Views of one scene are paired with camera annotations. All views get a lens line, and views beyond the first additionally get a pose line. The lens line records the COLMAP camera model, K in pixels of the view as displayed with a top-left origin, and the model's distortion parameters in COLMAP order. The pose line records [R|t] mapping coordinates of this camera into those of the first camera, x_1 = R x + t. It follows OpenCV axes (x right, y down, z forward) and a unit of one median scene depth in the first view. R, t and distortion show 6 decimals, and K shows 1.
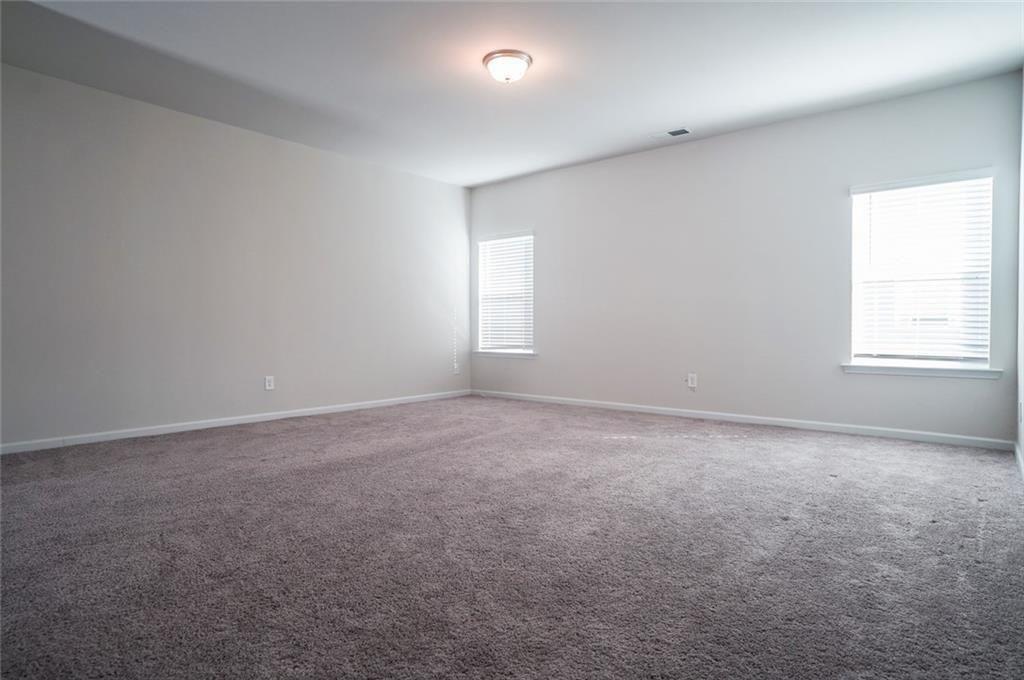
lens RADIAL K [[575.8, 0, 512.0], [0, 575.8, 340.0], [0, 0, 1]] dist [-0.035250, 0.034905]
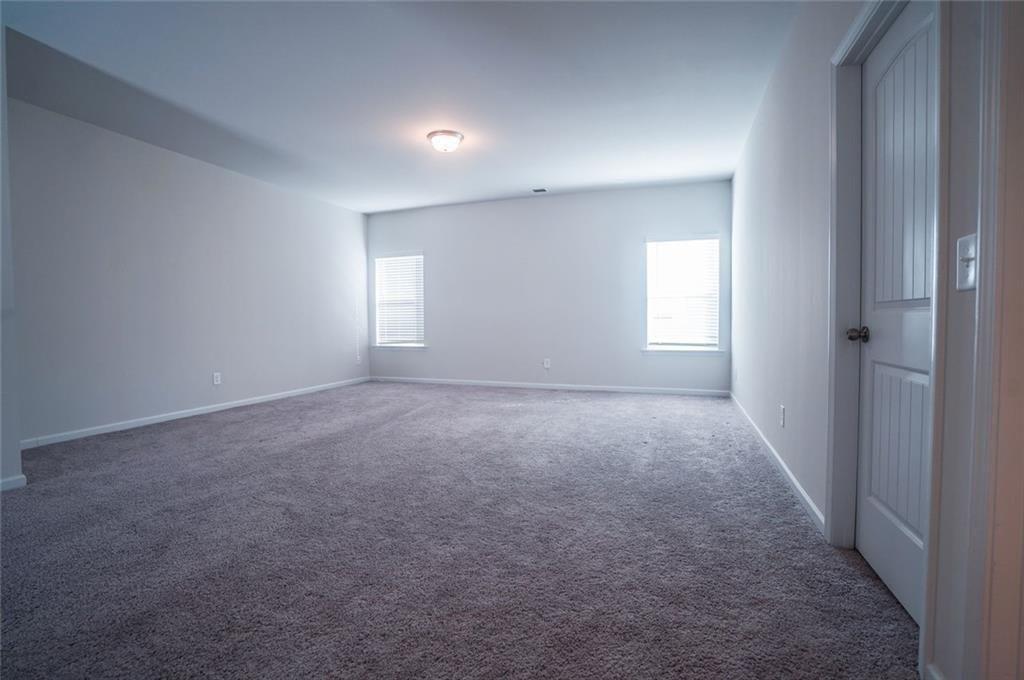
lens RADIAL K [[476.3, 0, 512.0], [0, 476.3, 340.0], [0, 0, 1]] dist [-0.052275, 0.016641]
pose [[0.937782, -0.021332, 0.346568, -0.239721], [0.014150, 0.999630, 0.023242, -0.021646], [-0.346935, -0.016893, 0.937737, -0.119332]]
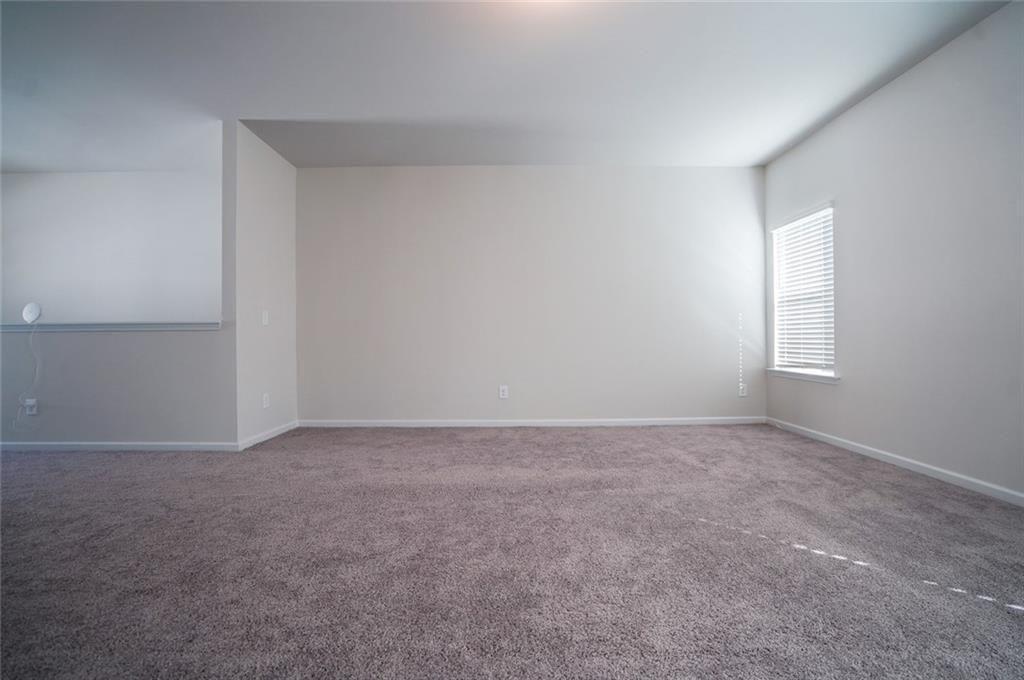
lens RADIAL K [[476.3, 0, 512.0], [0, 476.3, 340.0], [0, 0, 1]] dist [-0.052275, 0.016641]
pose [[0.643112, -0.002403, -0.765769, 0.348961], [-0.009699, 0.999889, -0.011284, -0.017117], [0.765711, 0.014684, 0.643017, 0.546901]]
